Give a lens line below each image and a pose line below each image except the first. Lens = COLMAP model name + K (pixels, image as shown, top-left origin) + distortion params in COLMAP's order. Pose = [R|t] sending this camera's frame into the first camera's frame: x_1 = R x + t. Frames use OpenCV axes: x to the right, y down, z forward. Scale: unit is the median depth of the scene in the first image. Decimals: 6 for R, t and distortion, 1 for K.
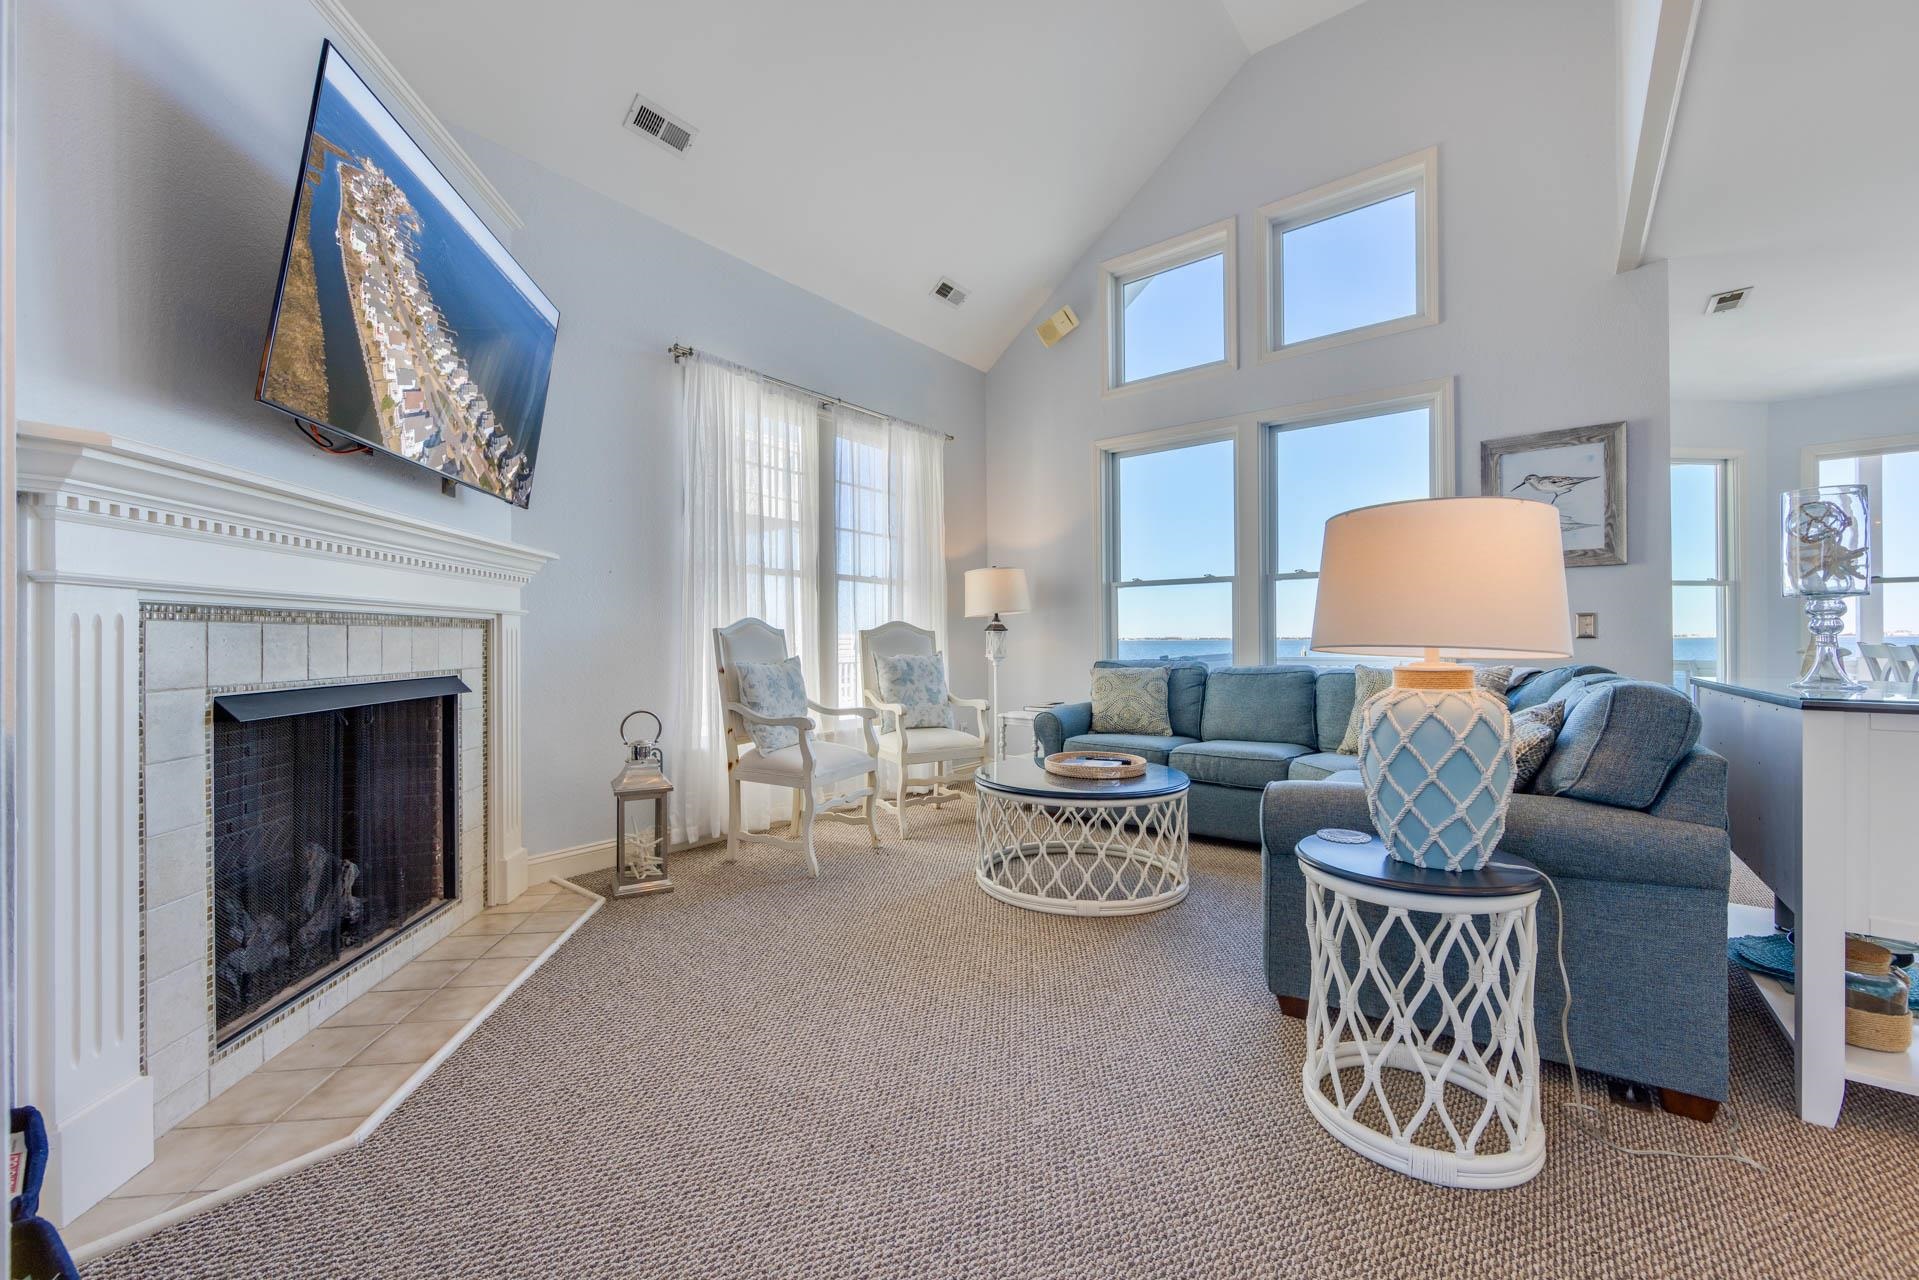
lens RADIAL K [[751.2, 0, 956.5], [0, 751.2, 638.7], [0, 0, 1]] dist [-0.005494, 0.002517]
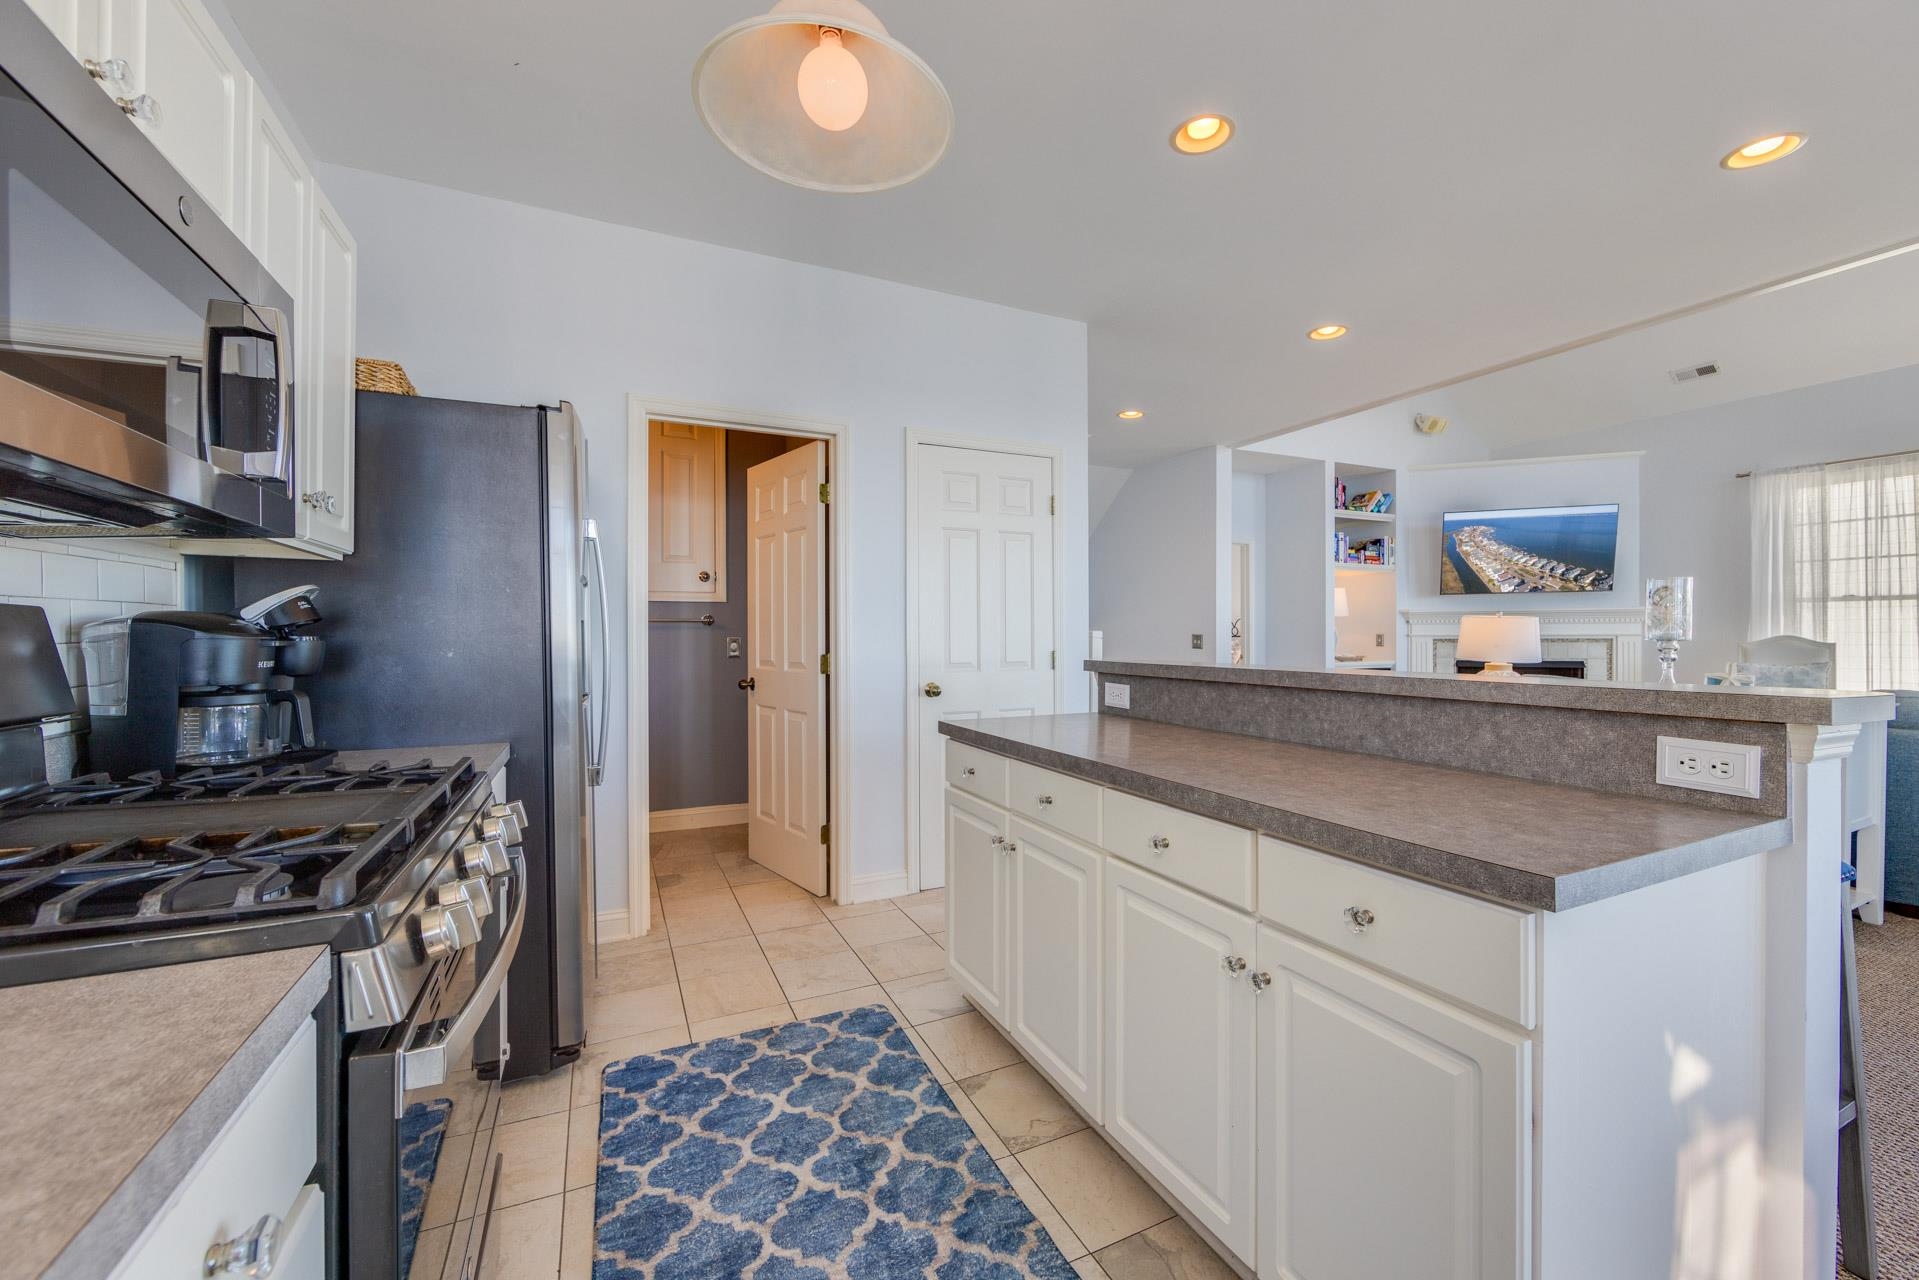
lens RADIAL K [[751.2, 0, 950.6], [0, 751.2, 635.9], [0, 0, 1]] dist [-0.005494, 0.002517]
pose [[-0.461391, 0.009491, -0.887146, 2.699423], [0.007650, 0.999948, 0.006719, -0.068791], [0.887164, -0.003687, -0.461440, 0.266649]]
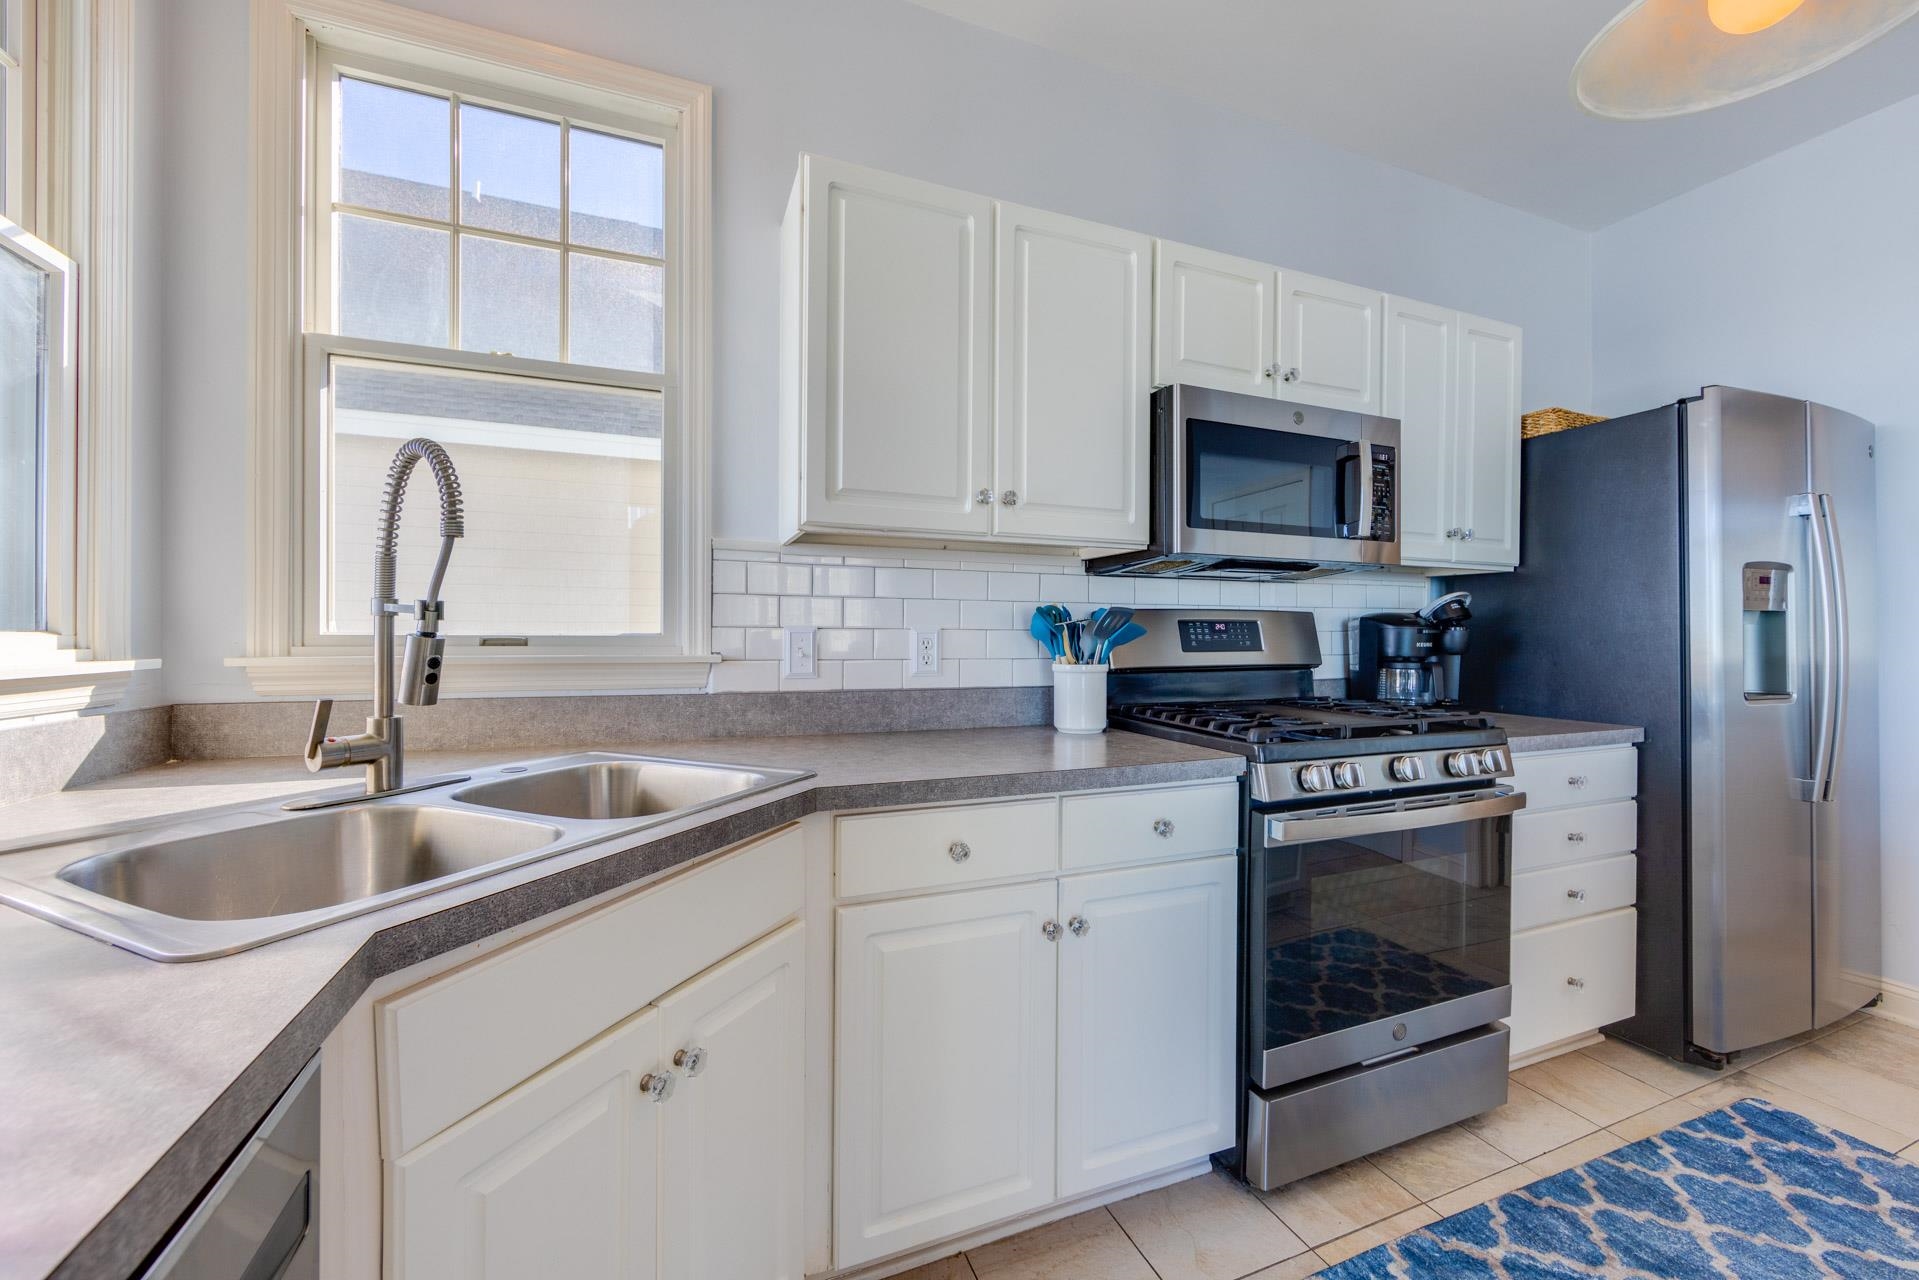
lens RADIAL K [[751.2, 0, 977.8], [0, 751.2, 635.6], [0, 0, 1]] dist [-0.005494, 0.002517]
pose [[-0.868815, 0.003584, 0.495123, 2.455592], [0.001501, 0.999988, -0.004605, -0.055582], [-0.495134, -0.003258, -0.868810, 0.580124]]
